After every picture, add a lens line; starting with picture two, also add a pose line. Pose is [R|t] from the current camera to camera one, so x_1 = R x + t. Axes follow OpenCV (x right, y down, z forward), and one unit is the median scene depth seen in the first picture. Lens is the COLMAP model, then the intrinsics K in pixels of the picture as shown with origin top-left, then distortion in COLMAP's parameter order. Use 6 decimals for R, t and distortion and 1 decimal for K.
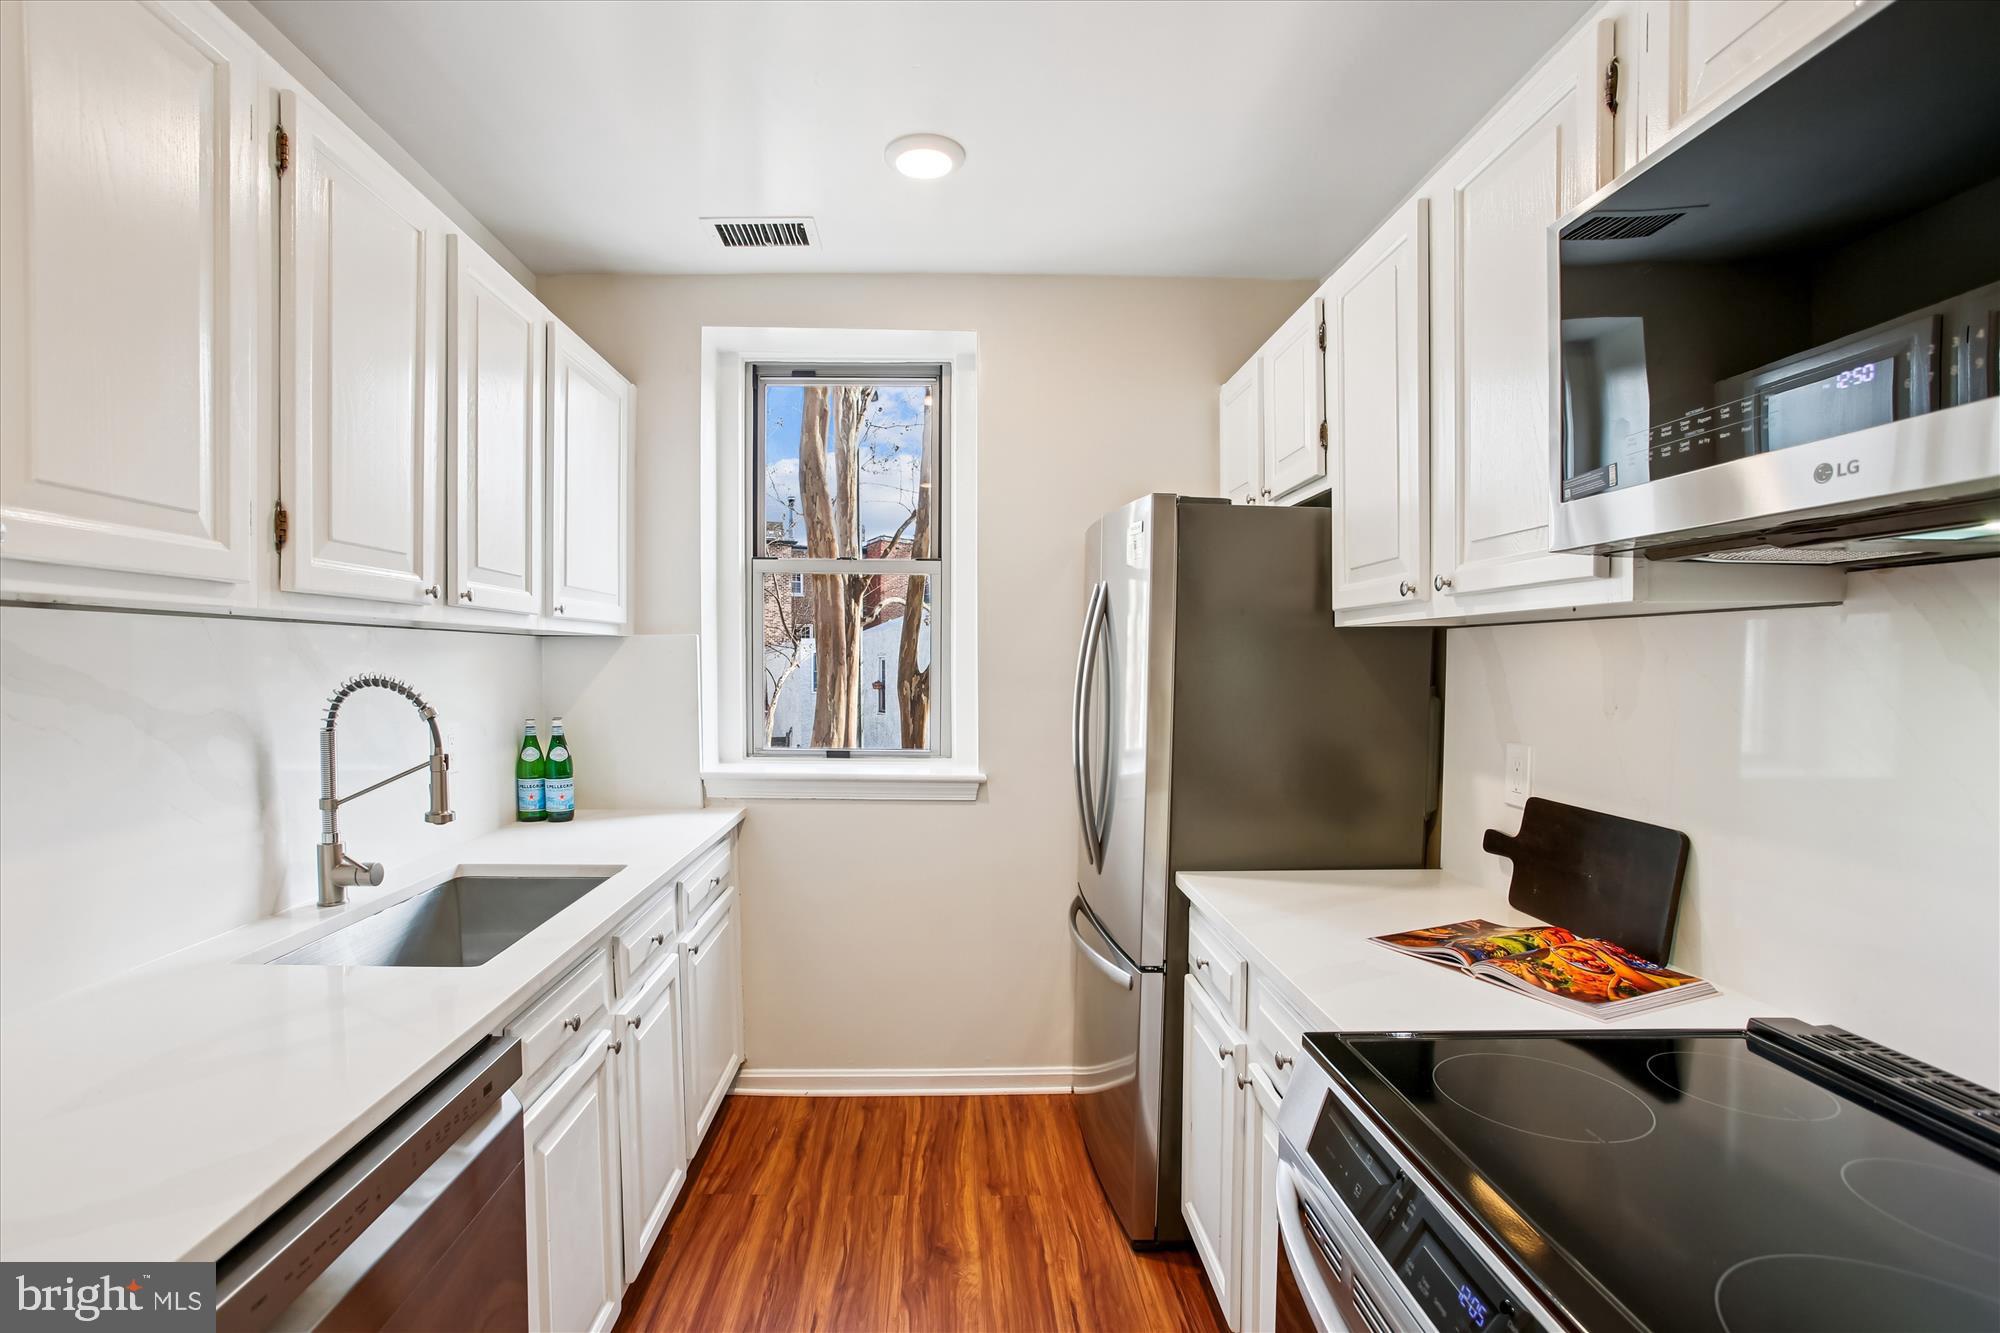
lens RADIAL K [[980.6, 0, 990.5], [0, 980.6, 674.0], [0, 0, 1]] dist [-0.001080, 0.000303]
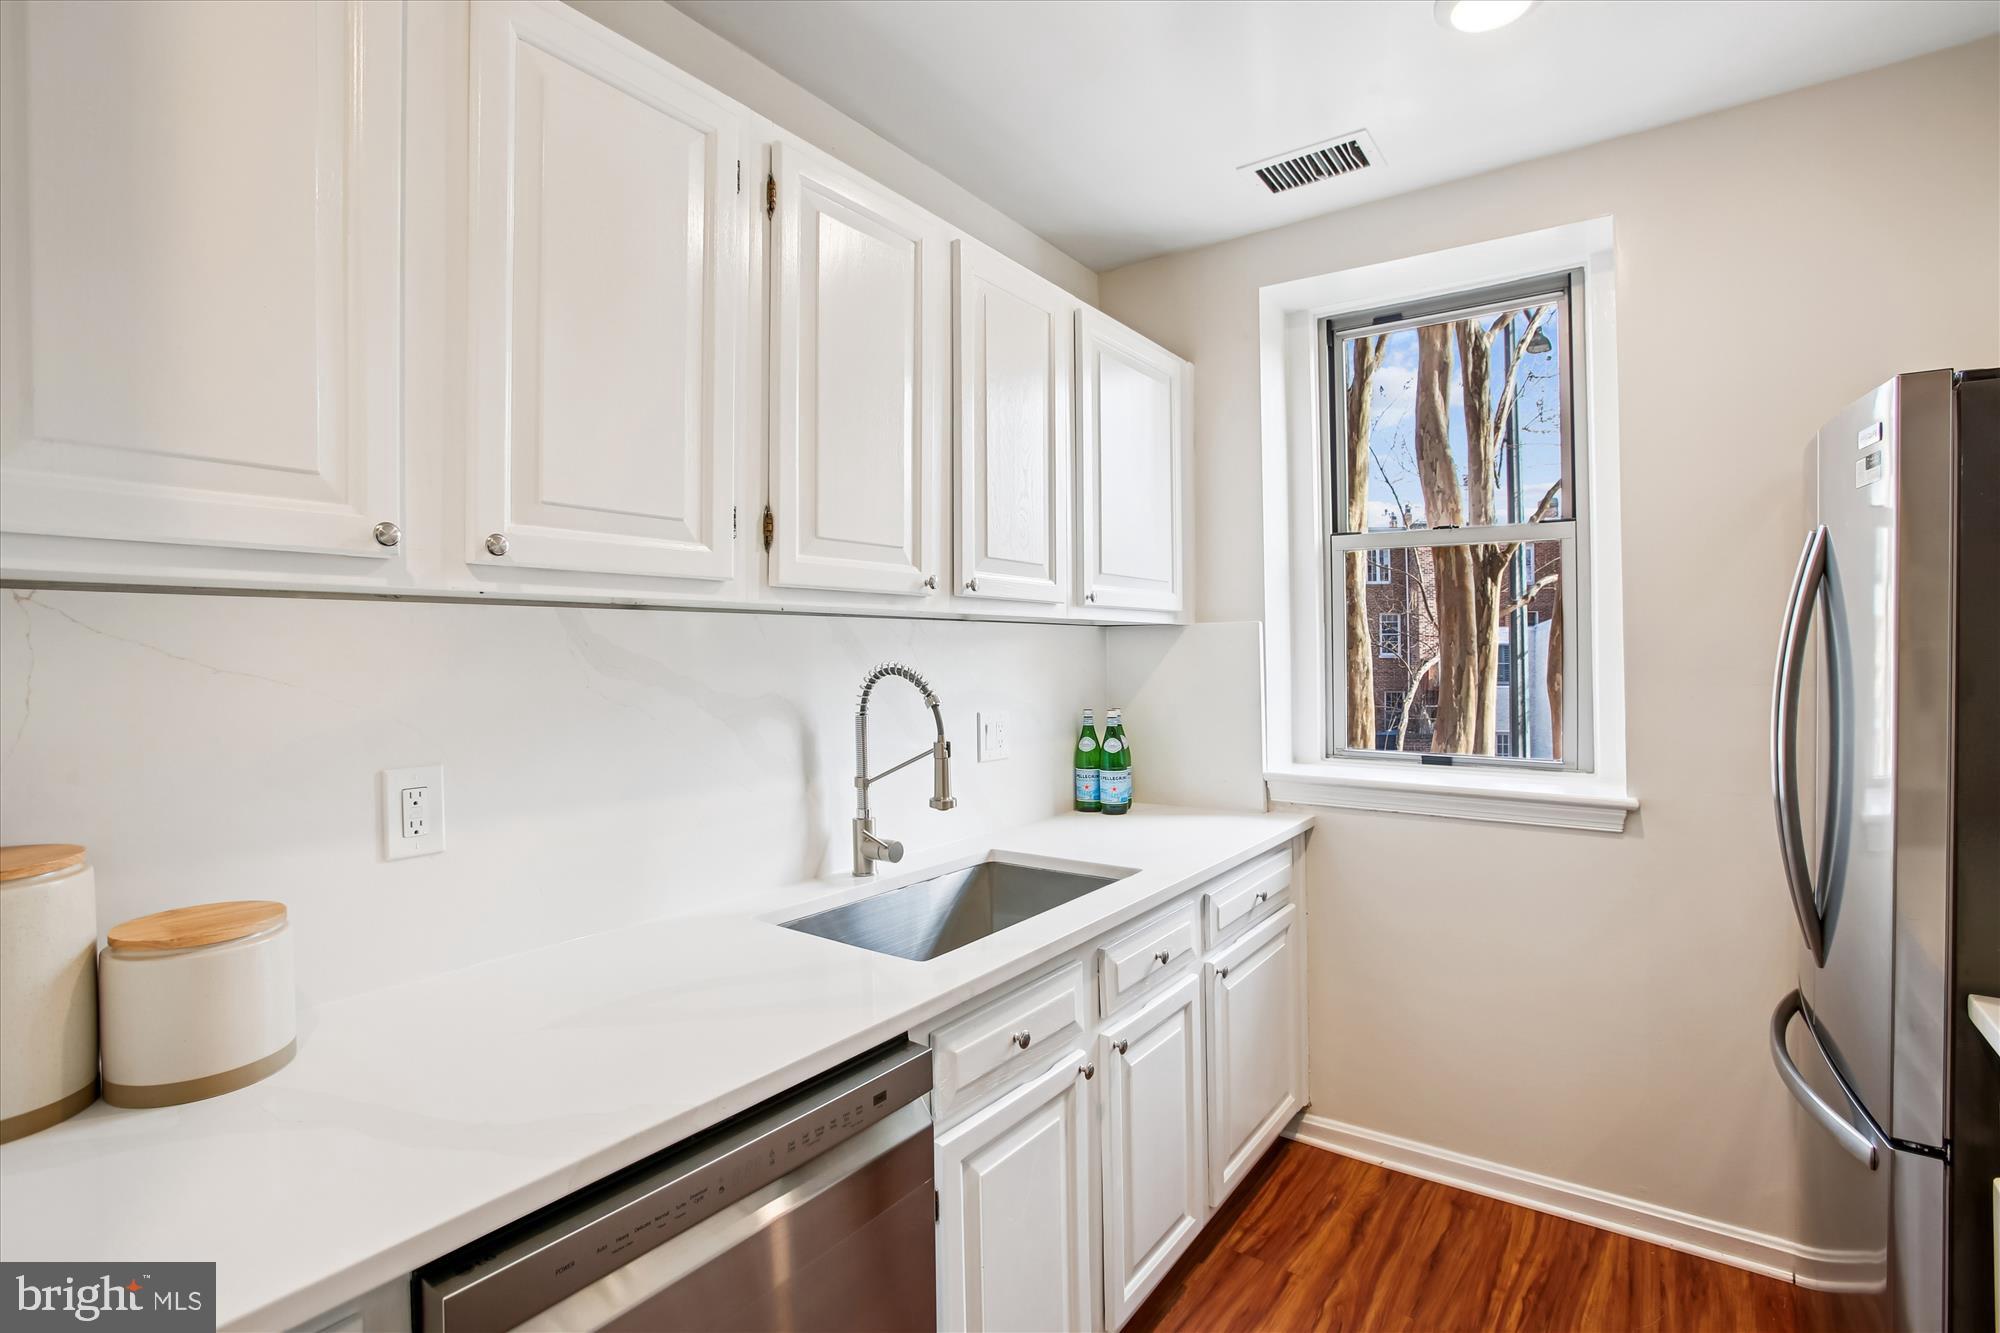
lens RADIAL K [[973.7, 0, 995.1], [0, 973.7, 639.0], [0, 0, 1]] dist [-0.044503, 0.023849]
pose [[0.786235, -0.018885, -0.617638, 0.079937], [0.000718, 0.999560, -0.029650, 0.003632], [0.617927, 0.022868, 0.785903, 0.164867]]
